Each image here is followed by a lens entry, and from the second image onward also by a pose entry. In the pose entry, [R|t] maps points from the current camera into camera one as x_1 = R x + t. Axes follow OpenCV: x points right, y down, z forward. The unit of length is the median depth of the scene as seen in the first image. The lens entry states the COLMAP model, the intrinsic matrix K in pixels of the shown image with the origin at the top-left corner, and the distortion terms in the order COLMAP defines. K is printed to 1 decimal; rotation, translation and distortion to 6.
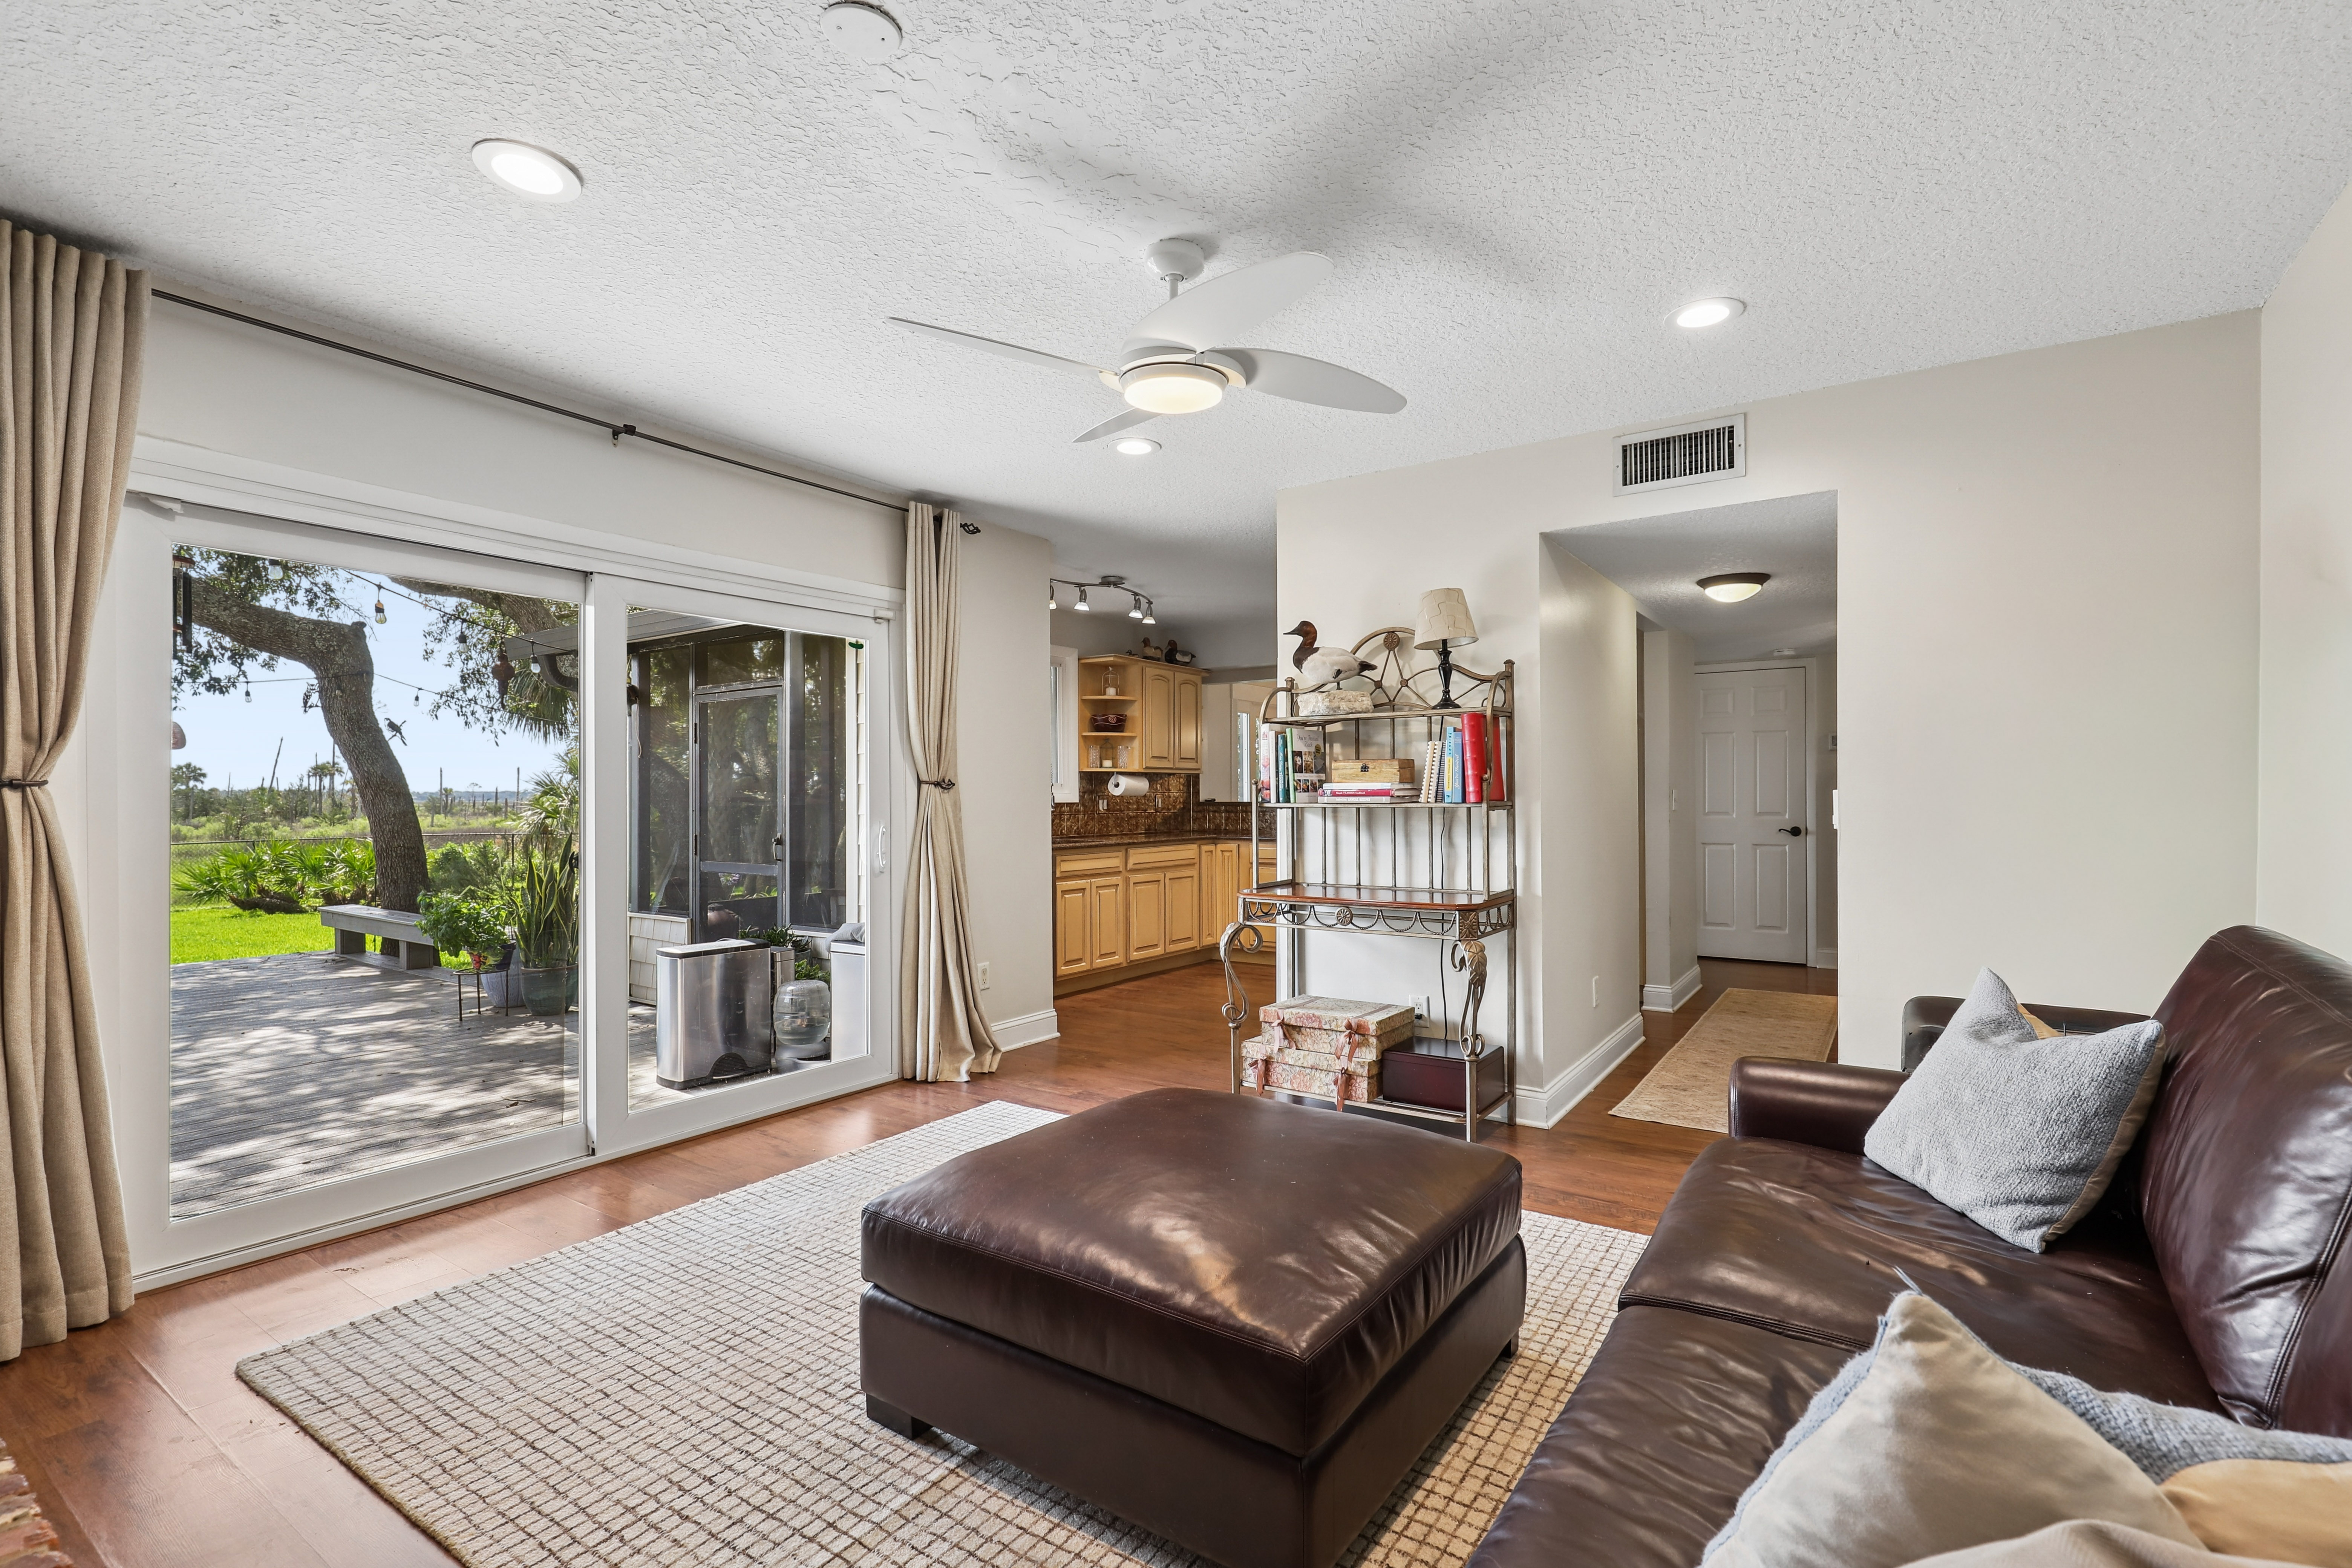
lens RADIAL K [[1065.5, 0, 1194.4], [0, 1065.5, 797.9], [0, 0, 1]] dist [0.001758, 0.000064]
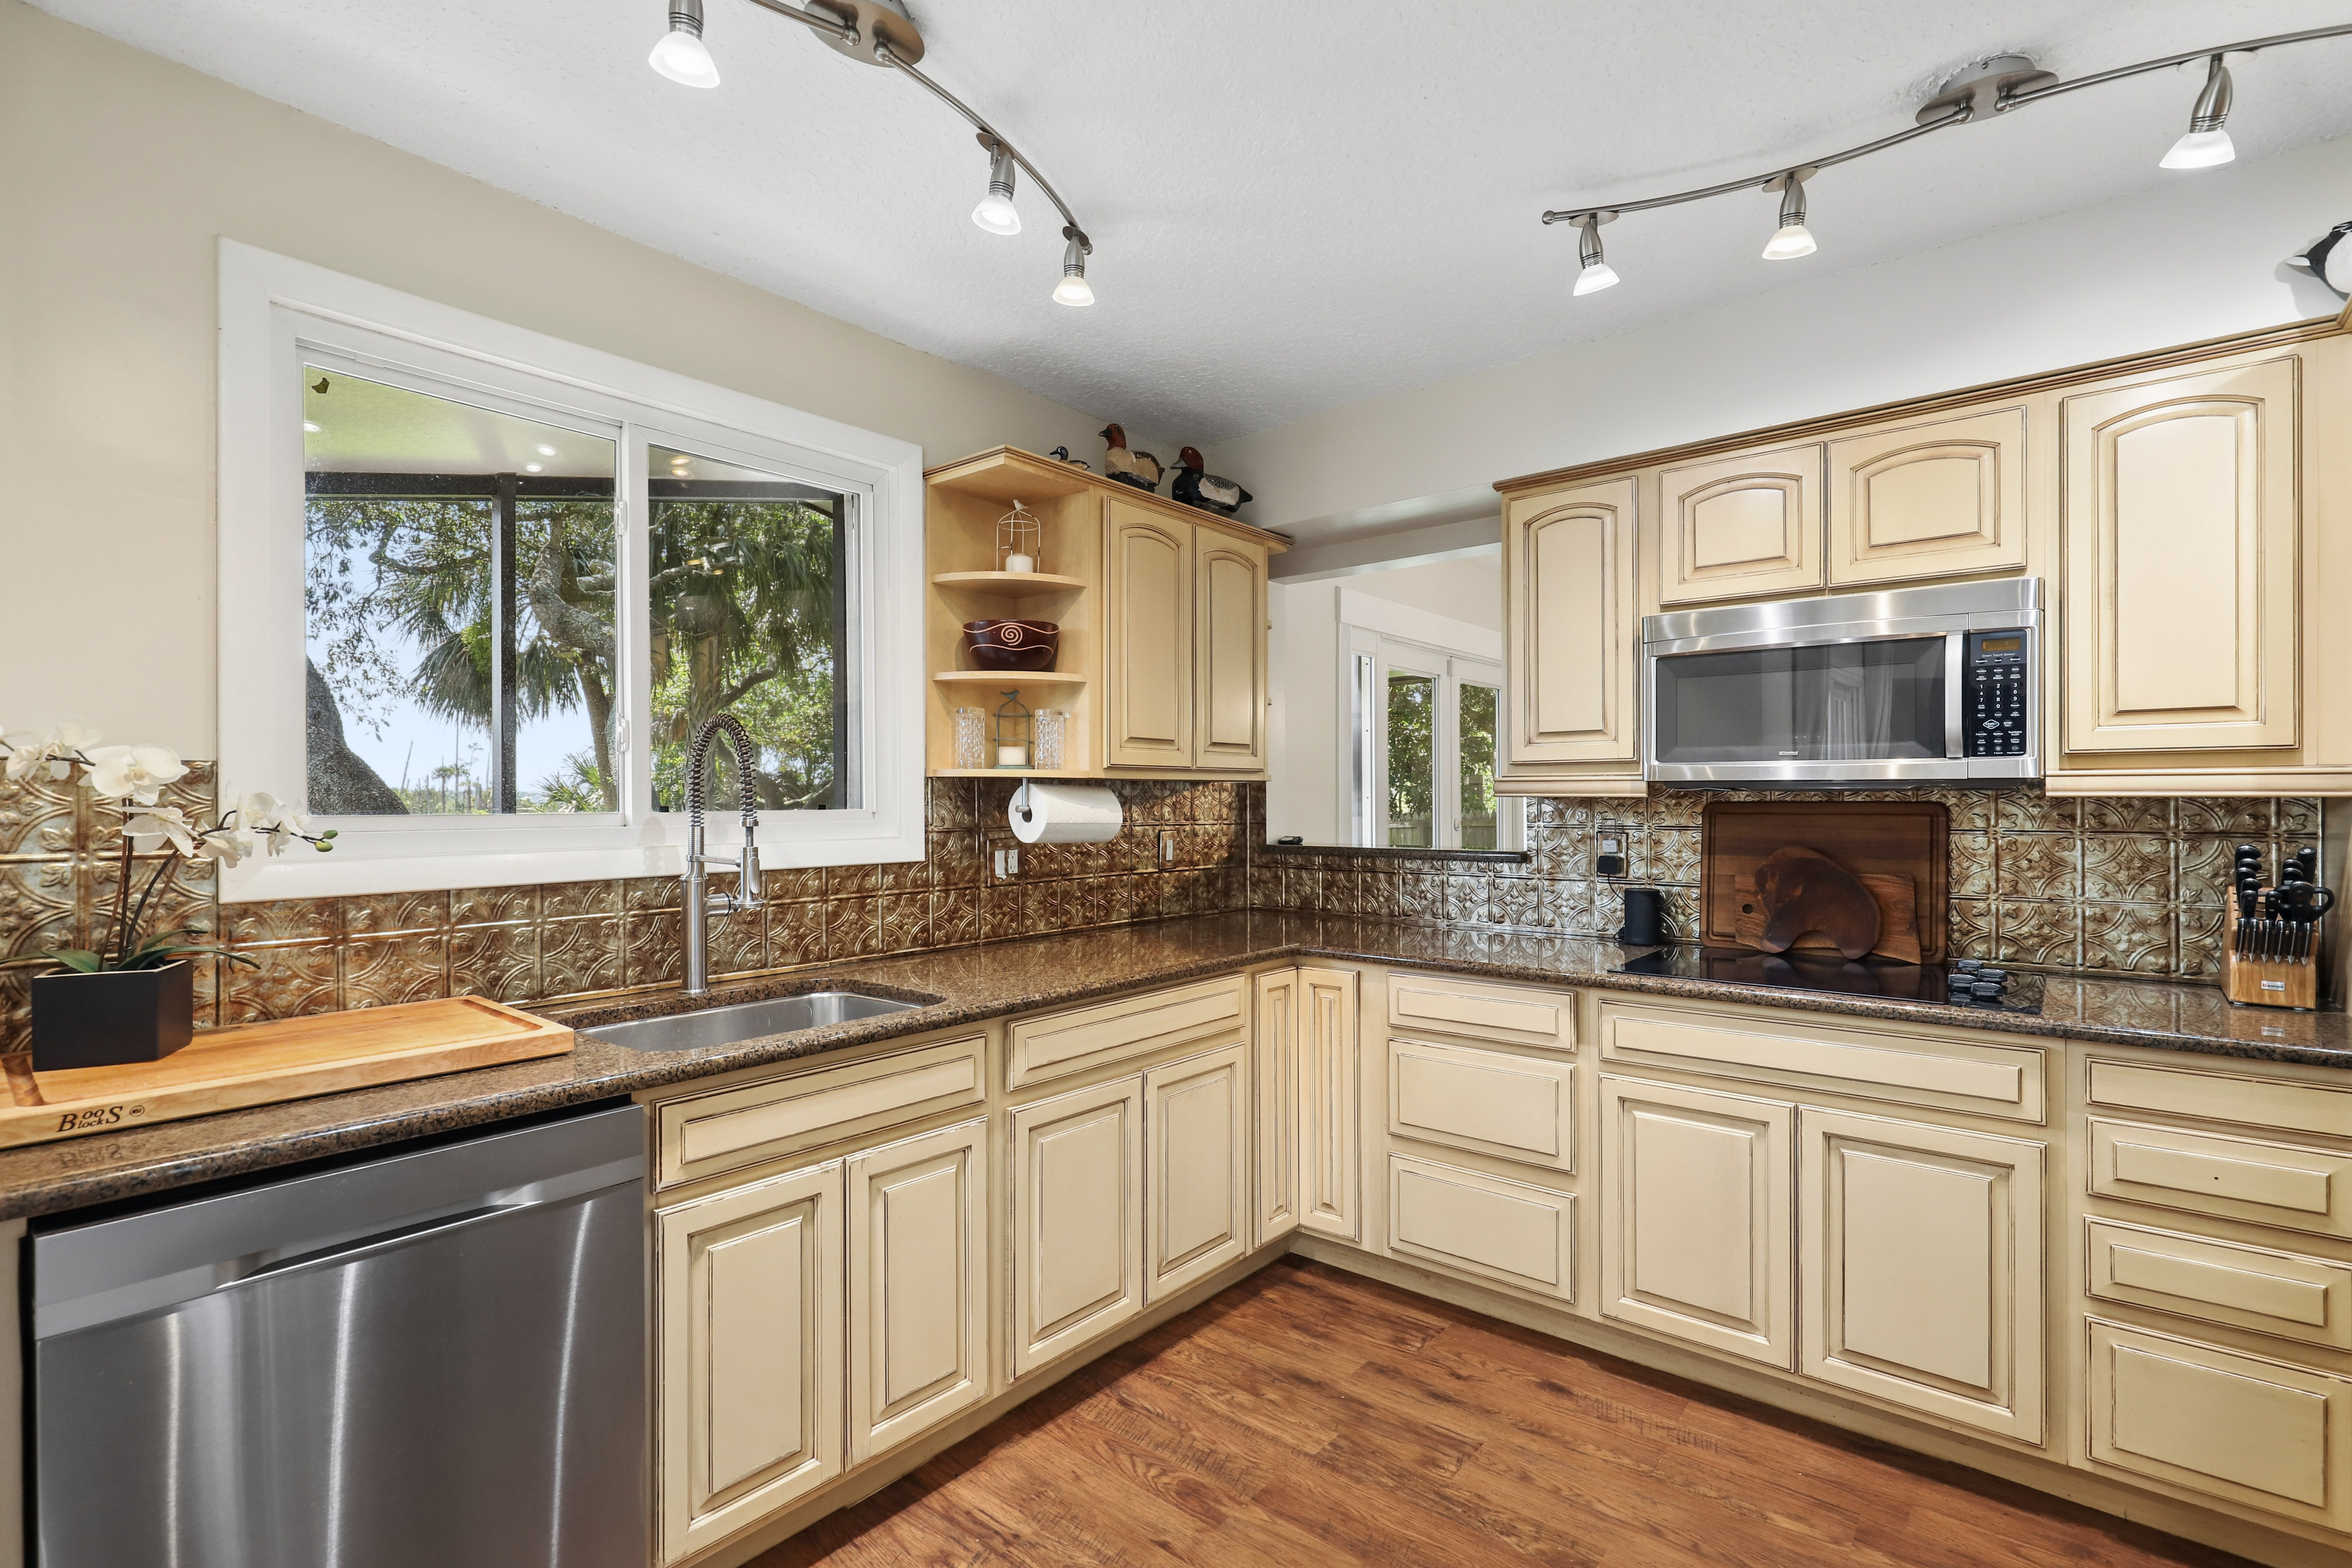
lens RADIAL K [[1065.5, 0, 1194.4], [0, 1065.5, 797.9], [0, 0, 1]] dist [0.001758, 0.000064]
pose [[0.995240, 0.002491, -0.097427, 0.020905], [-0.002669, 0.999995, -0.001696, -0.016958], [0.097422, 0.001948, 0.995241, 0.633037]]
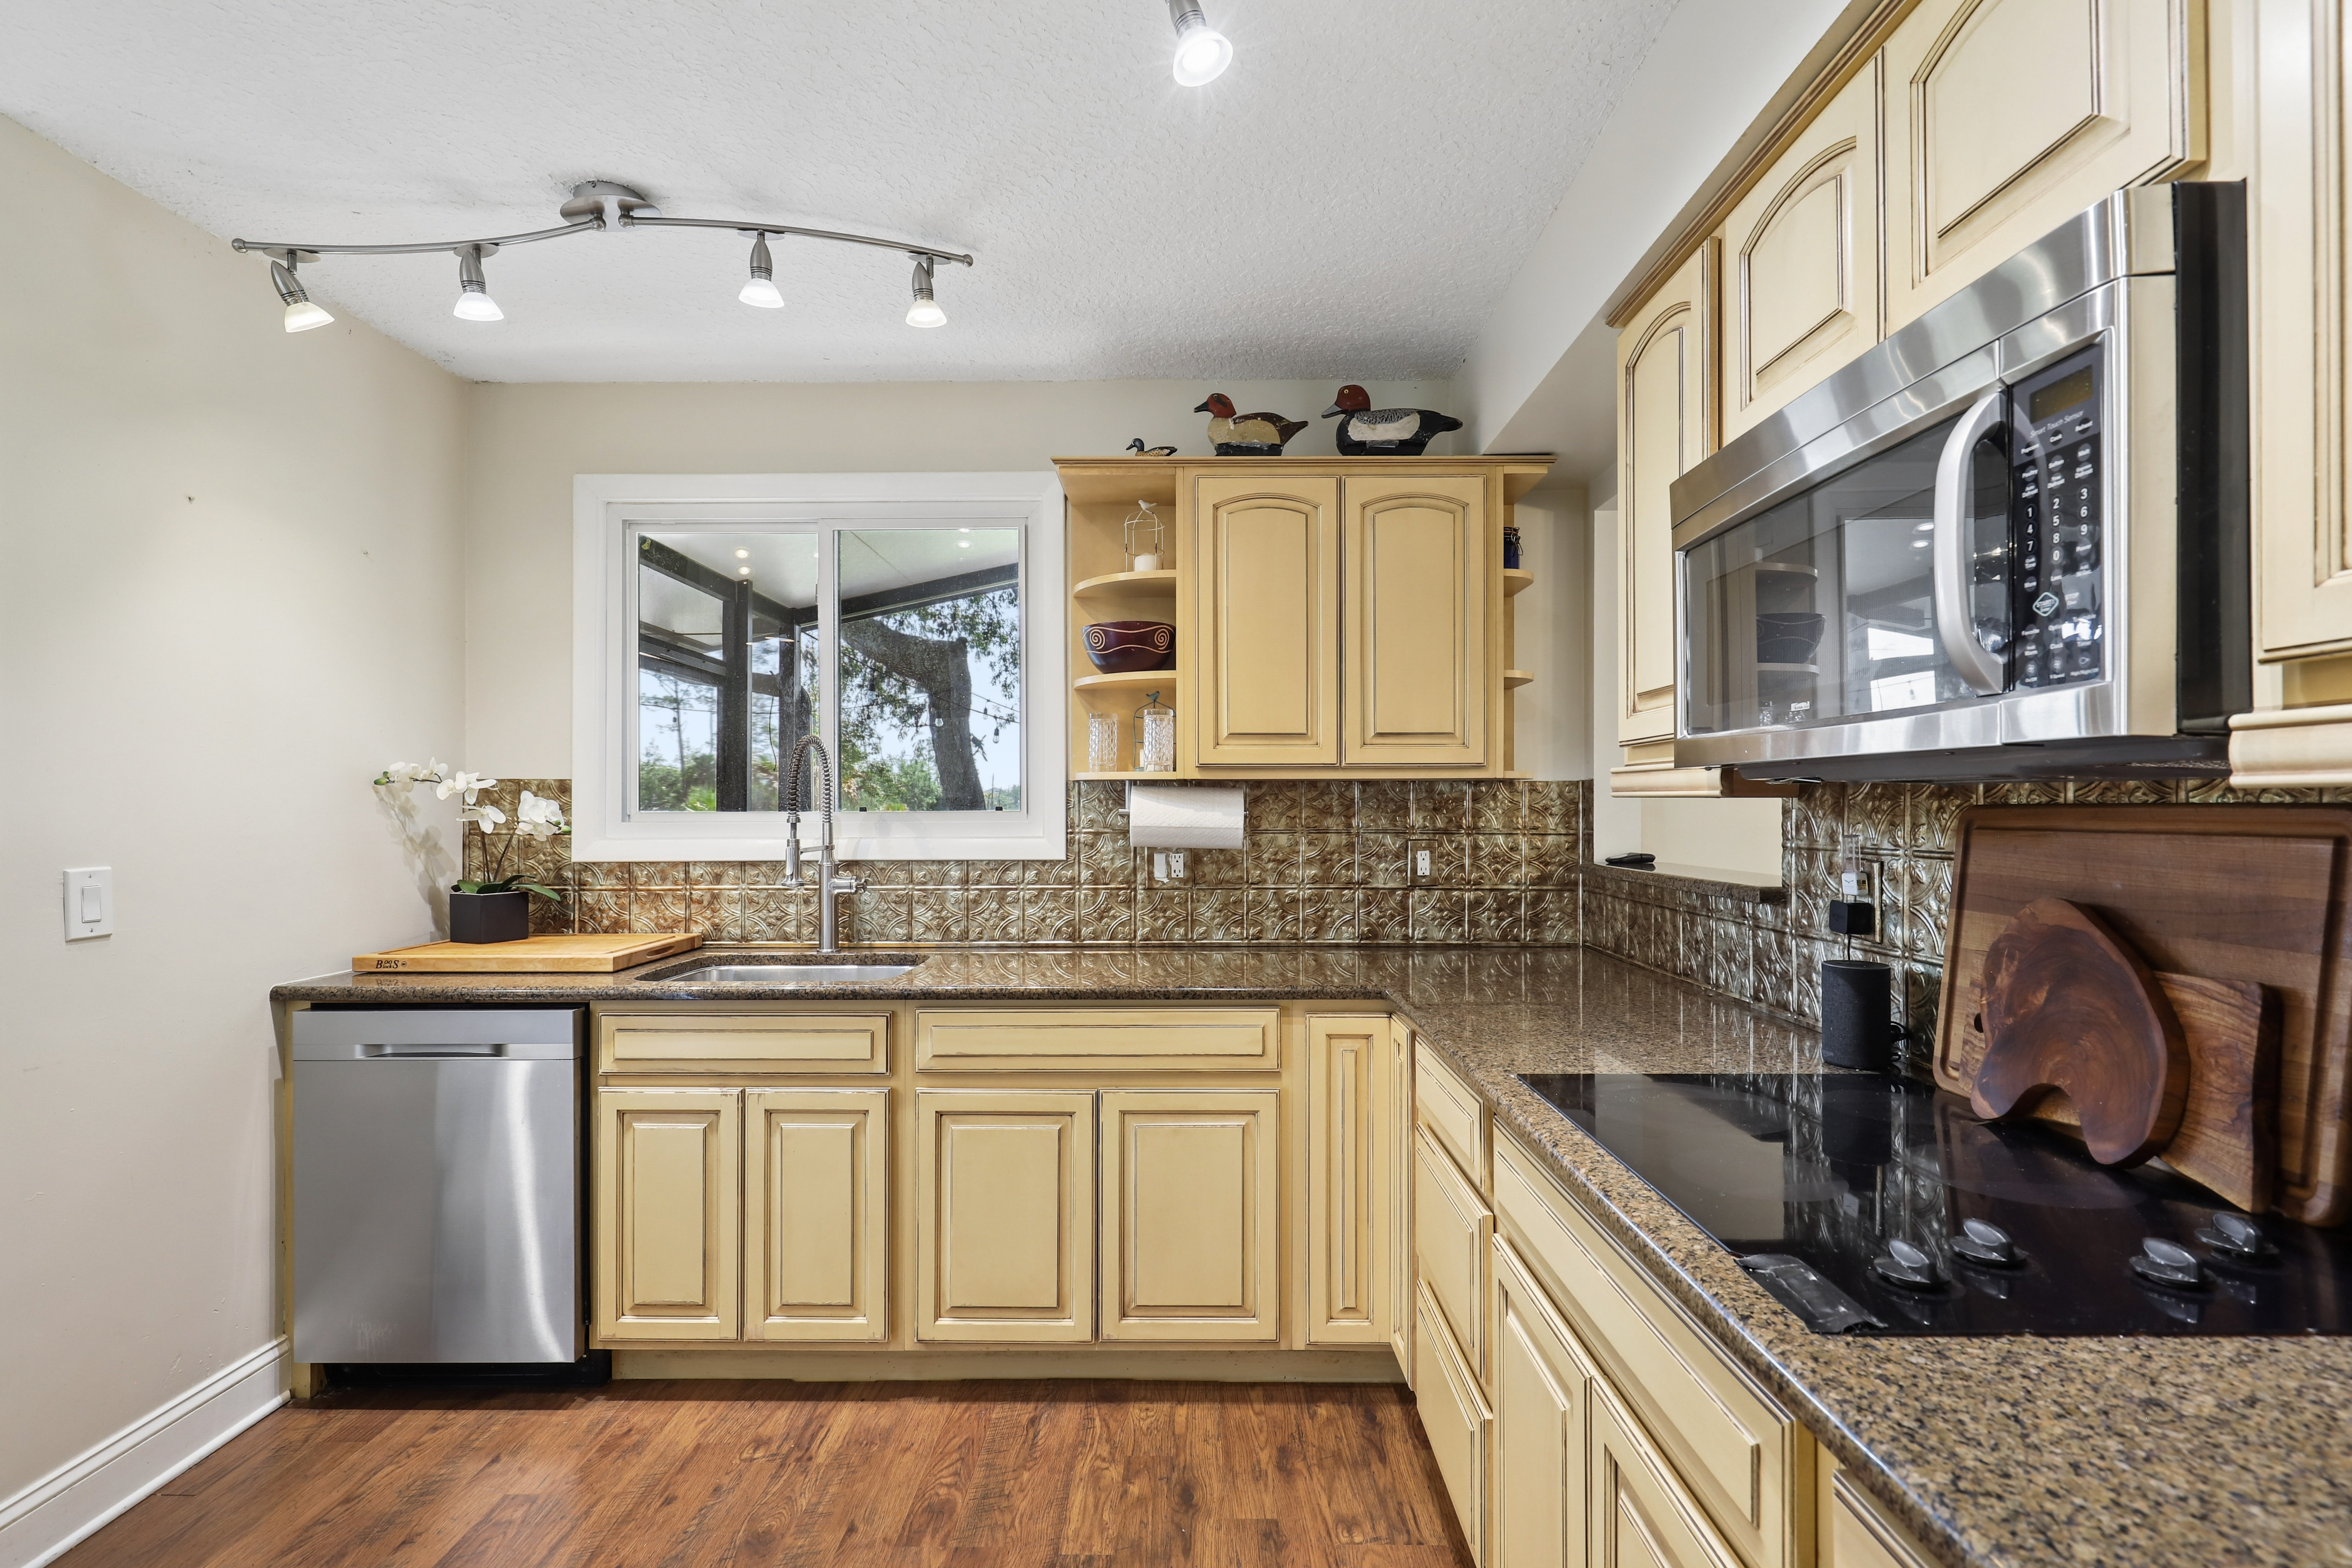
lens RADIAL K [[1111.6, 0, 1192.5], [0, 1111.6, 799.2], [0, 0, 1]] dist [-0.001292, -0.000117]
pose [[0.553479, -0.001100, -0.832862, 0.257710], [-0.003233, 0.999989, -0.003470, -0.016521], [0.832857, 0.004613, 0.553469, 0.802285]]
